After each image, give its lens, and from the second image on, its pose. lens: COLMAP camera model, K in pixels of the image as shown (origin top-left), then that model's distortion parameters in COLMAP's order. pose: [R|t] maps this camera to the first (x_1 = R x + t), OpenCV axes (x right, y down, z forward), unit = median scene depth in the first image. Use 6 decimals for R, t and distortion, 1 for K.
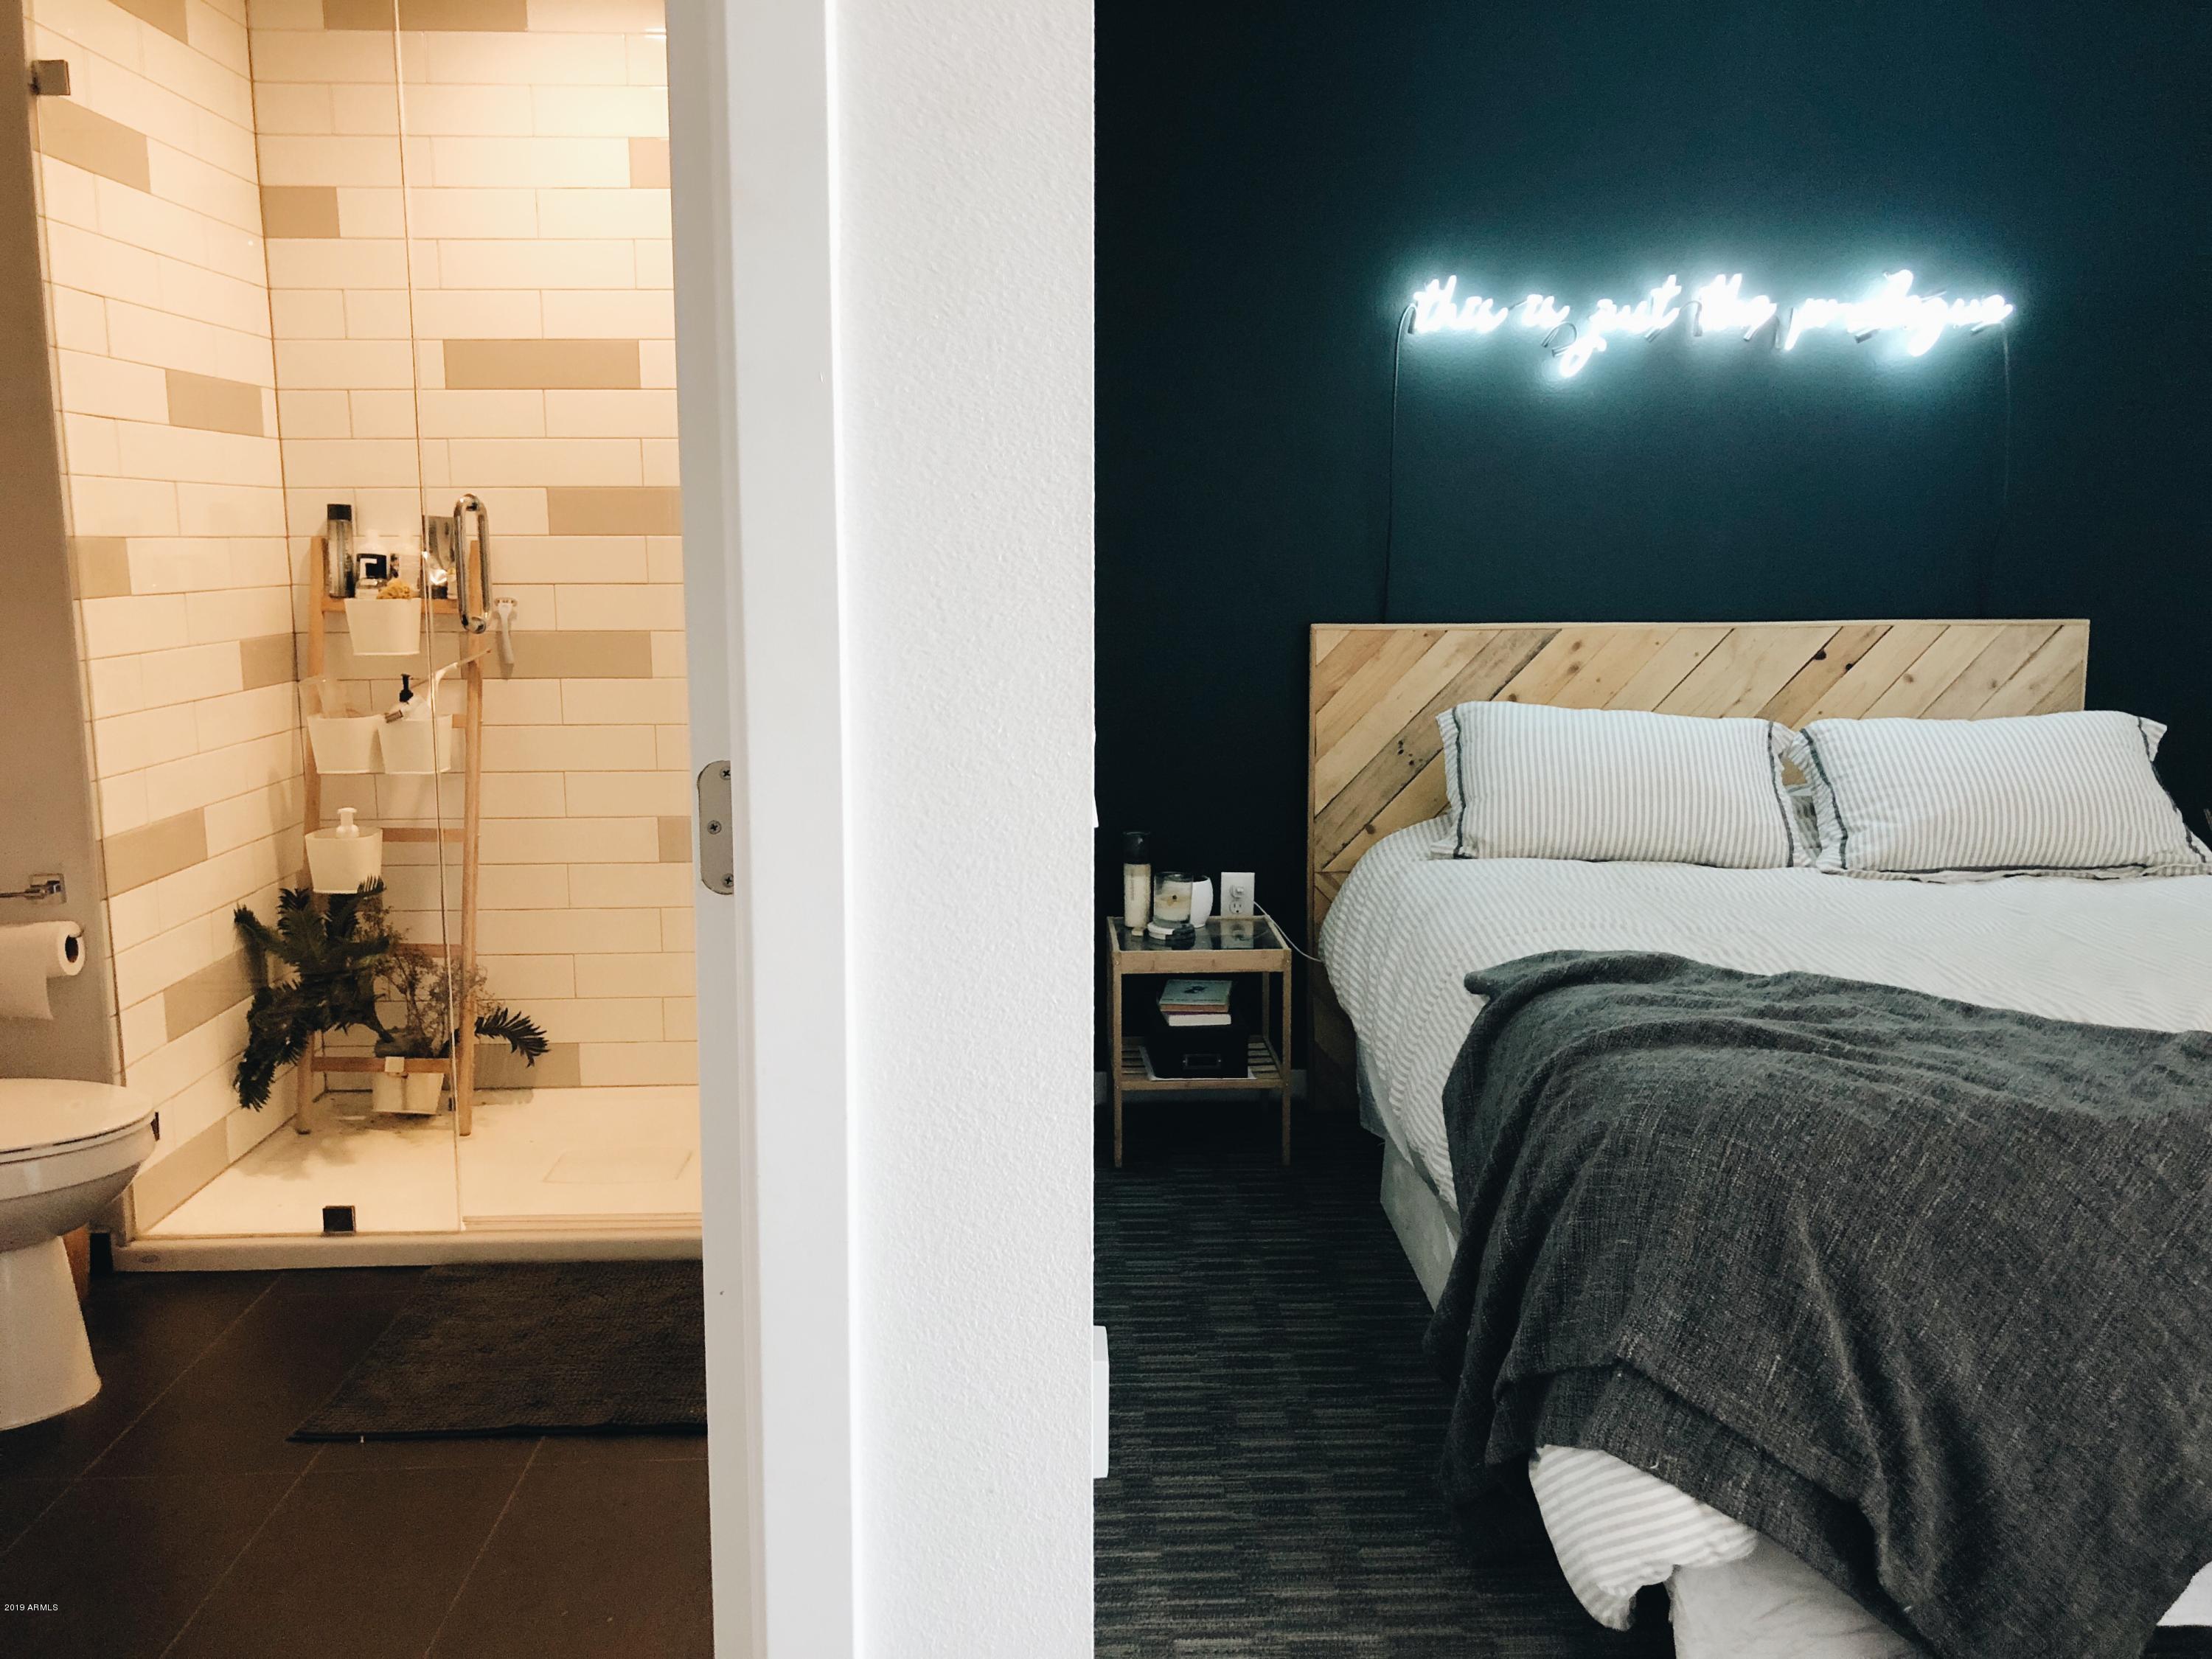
lens RADIAL K [[1940.1, 0, 1099.4], [0, 1940.1, 828.6], [0, 0, 1]] dist [0.041666, -0.007437]
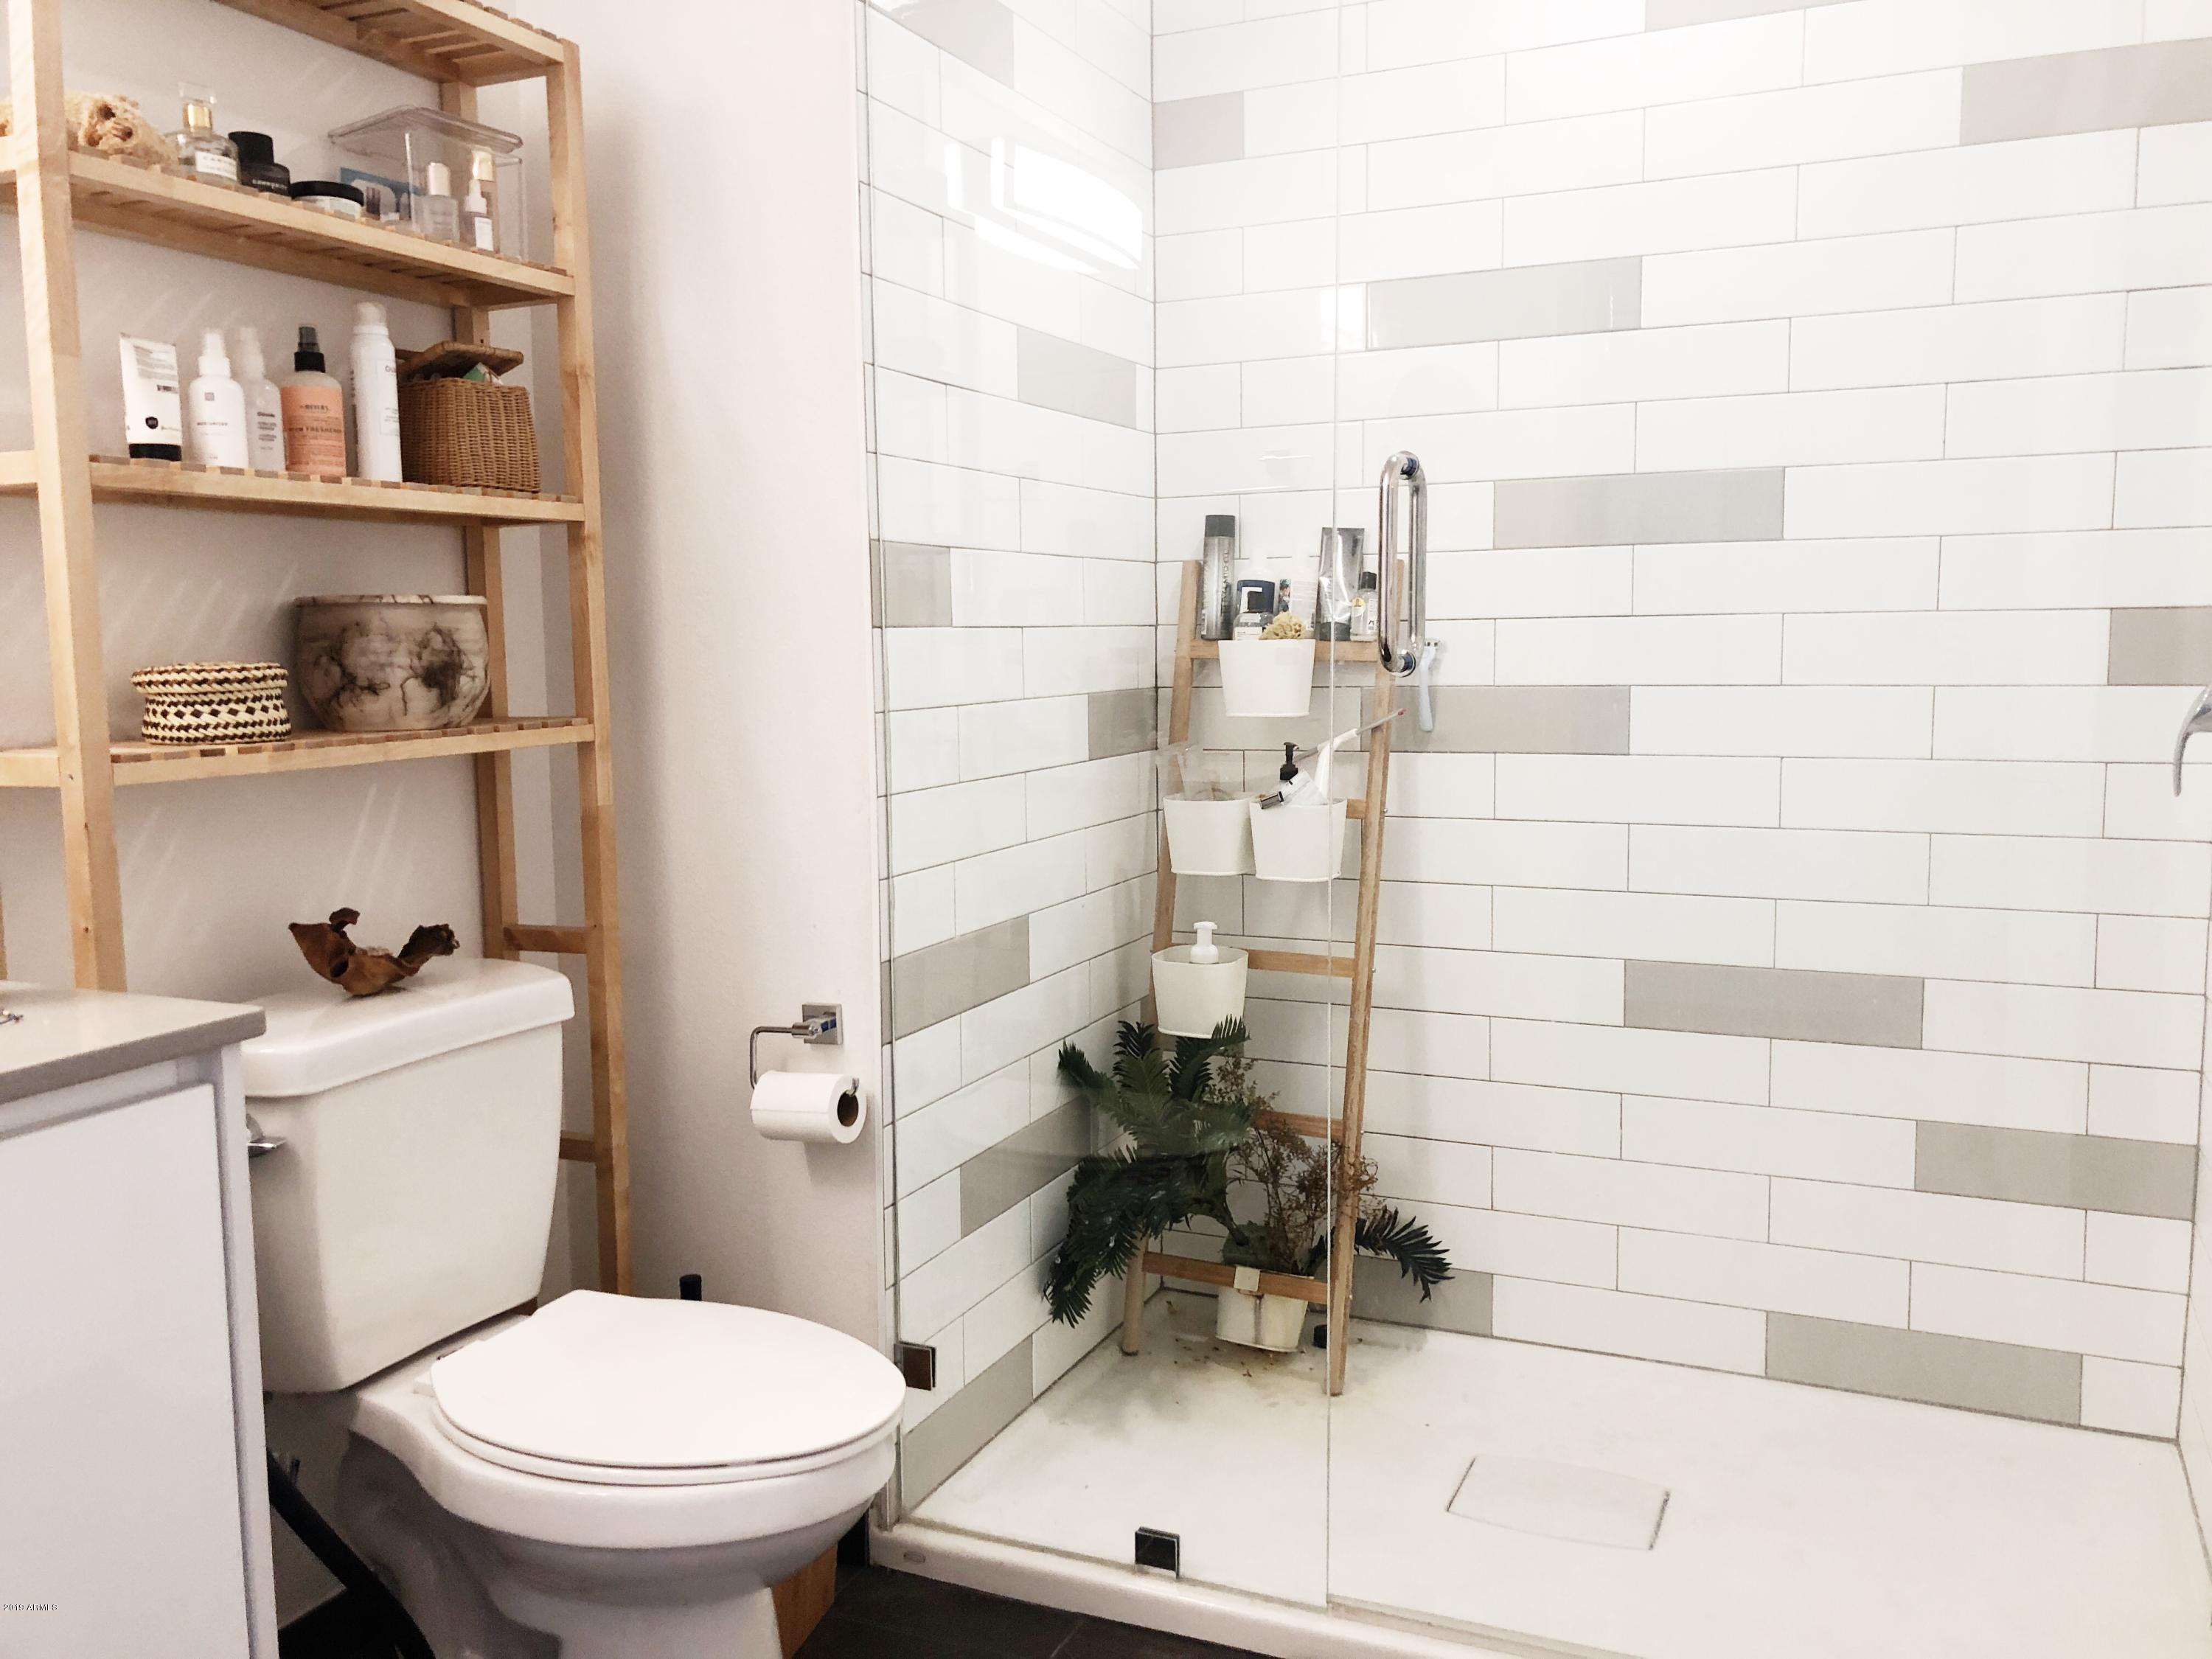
lens RADIAL K [[1940.1, 0, 1099.0], [0, 1940.1, 832.9], [0, 0, 1]] dist [0.041666, -0.007437]
pose [[0.909751, 0.040619, -0.413163, -0.118987], [-0.057522, 0.997936, -0.028549, -0.020588], [0.411151, 0.049739, 0.910209, 0.310143]]
